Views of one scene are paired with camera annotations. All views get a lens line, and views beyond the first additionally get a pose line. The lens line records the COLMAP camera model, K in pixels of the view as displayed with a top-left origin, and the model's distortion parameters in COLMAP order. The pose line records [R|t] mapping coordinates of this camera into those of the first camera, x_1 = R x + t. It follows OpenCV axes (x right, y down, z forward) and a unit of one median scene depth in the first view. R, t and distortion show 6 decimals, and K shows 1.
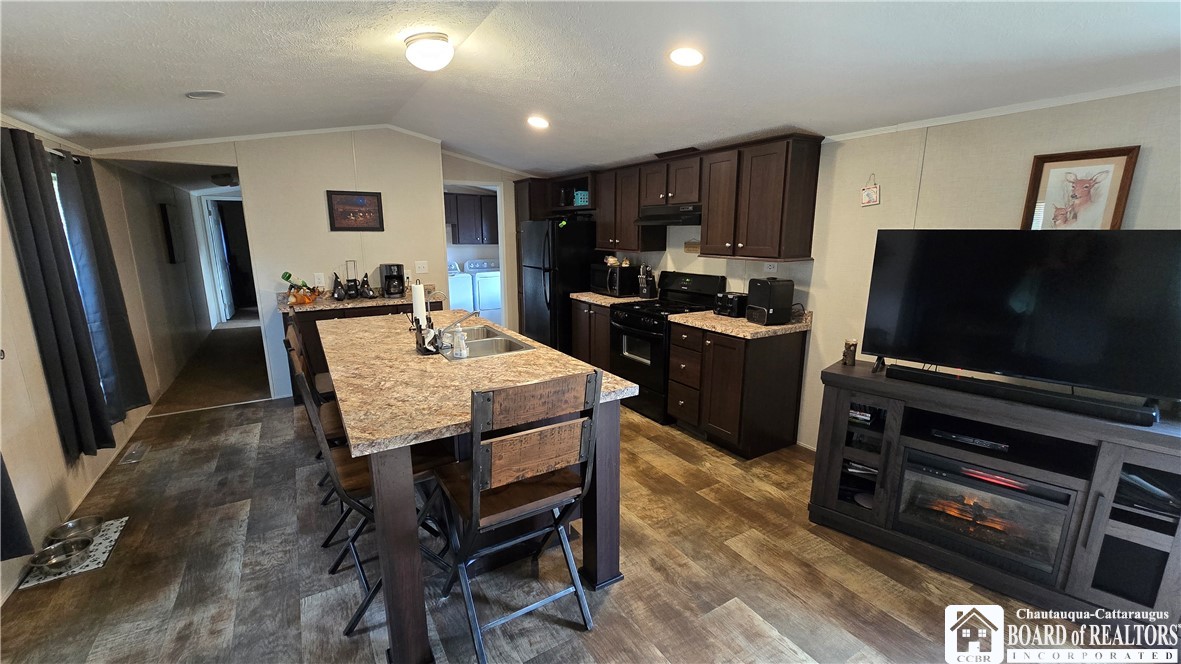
lens RADIAL K [[479.6, 0, 590.5], [0, 479.6, 332.0], [0, 0, 1]] dist [-0.000313, 0.000317]
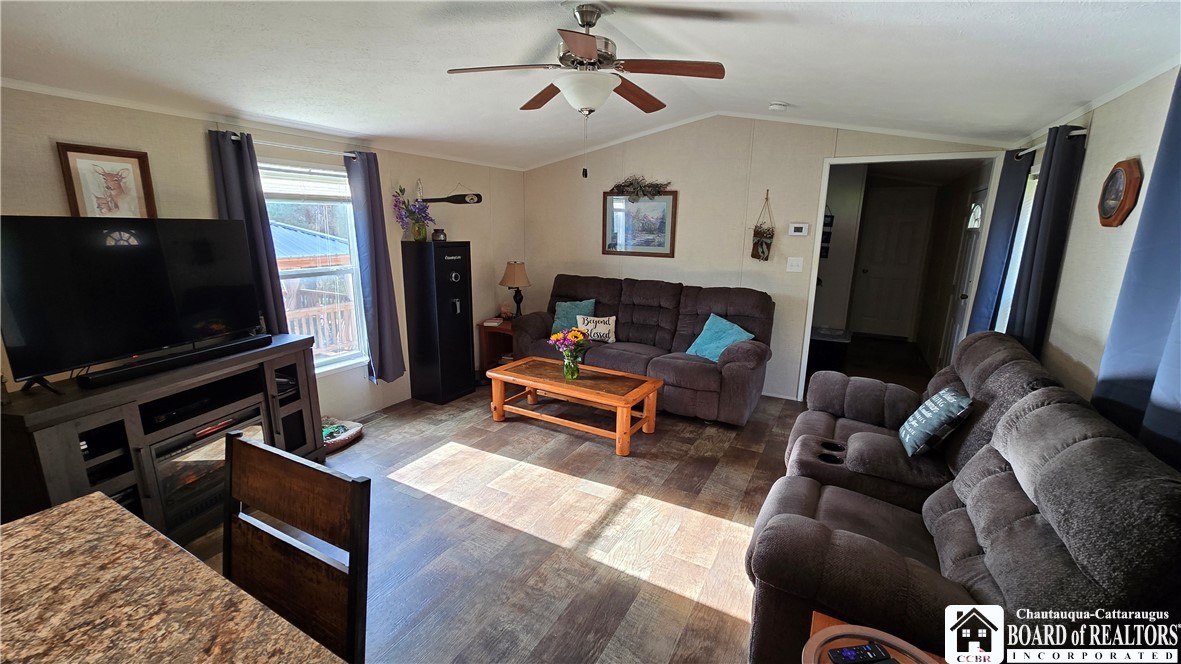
lens RADIAL K [[479.6, 0, 590.5], [0, 479.6, 332.0], [0, 0, 1]] dist [-0.000313, 0.000317]
pose [[-0.499968, -0.192833, 0.844303, -0.395566], [0.164843, 0.935884, 0.311364, -0.090933], [-0.850211, 0.294849, -0.436125, 0.439661]]
